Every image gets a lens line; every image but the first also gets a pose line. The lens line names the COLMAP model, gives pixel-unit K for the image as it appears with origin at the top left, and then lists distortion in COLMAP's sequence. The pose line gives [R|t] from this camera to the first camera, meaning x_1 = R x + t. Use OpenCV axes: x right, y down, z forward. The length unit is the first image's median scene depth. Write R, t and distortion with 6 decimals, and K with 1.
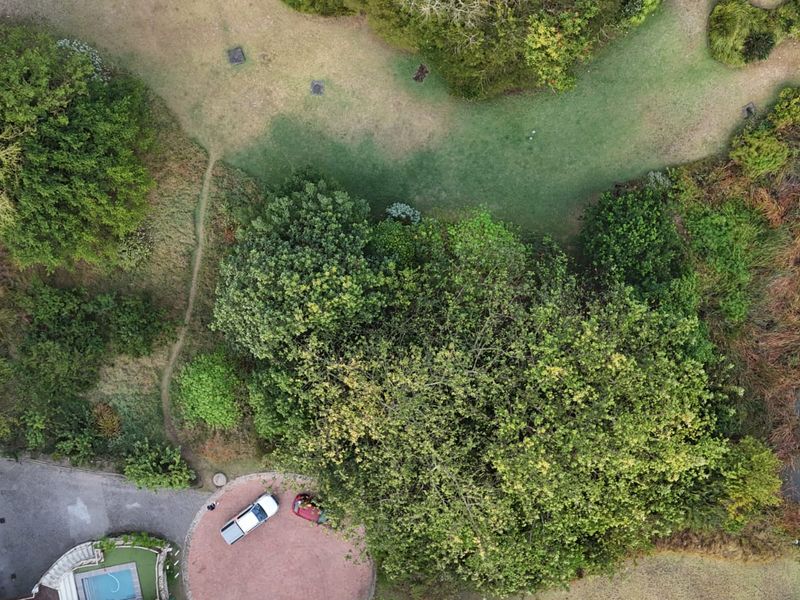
lens RADIAL K [[774.4, 0, 399.7], [0, 774.4, 298.5], [0, 0, 1]] dist [0.147611, -0.301722]
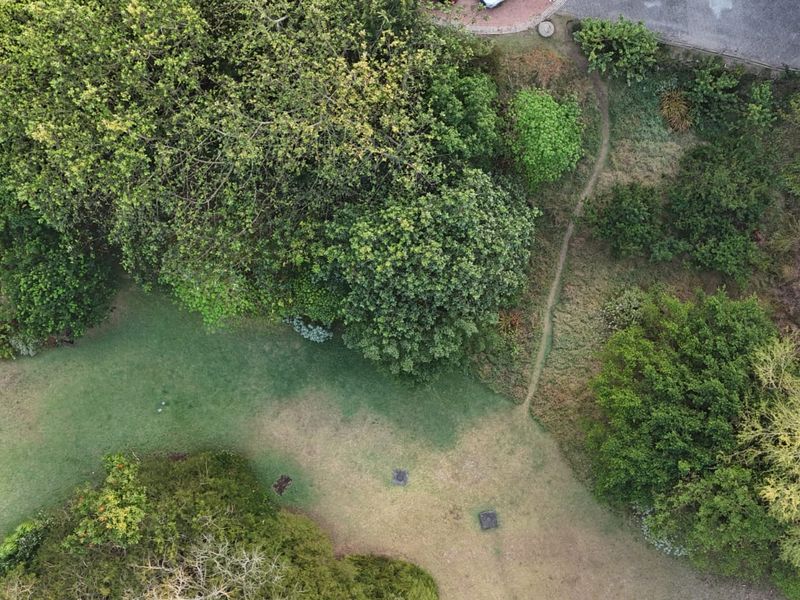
lens RADIAL K [[774.4, 0, 399.7], [0, 774.4, 298.5], [0, 0, 1]] dist [0.147611, -0.301722]
pose [[-0.997087, -0.071993, 0.025177, -0.124406], [0.070324, -0.995604, -0.061866, -0.015910], [0.029520, -0.059915, 0.997767, 0.151283]]
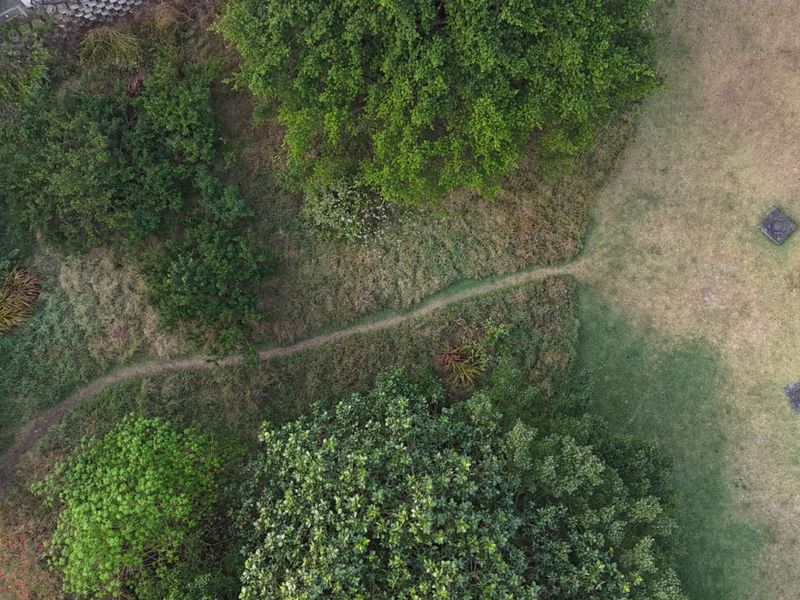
lens RADIAL K [[774.4, 0, 399.7], [0, 774.4, 298.5], [0, 0, 1]] dist [0.147611, -0.301722]
pose [[0.432270, 0.892222, -0.130701, -0.226082], [-0.901658, 0.425655, -0.076363, -0.033709], [-0.012499, 0.150857, 0.988477, 0.561068]]
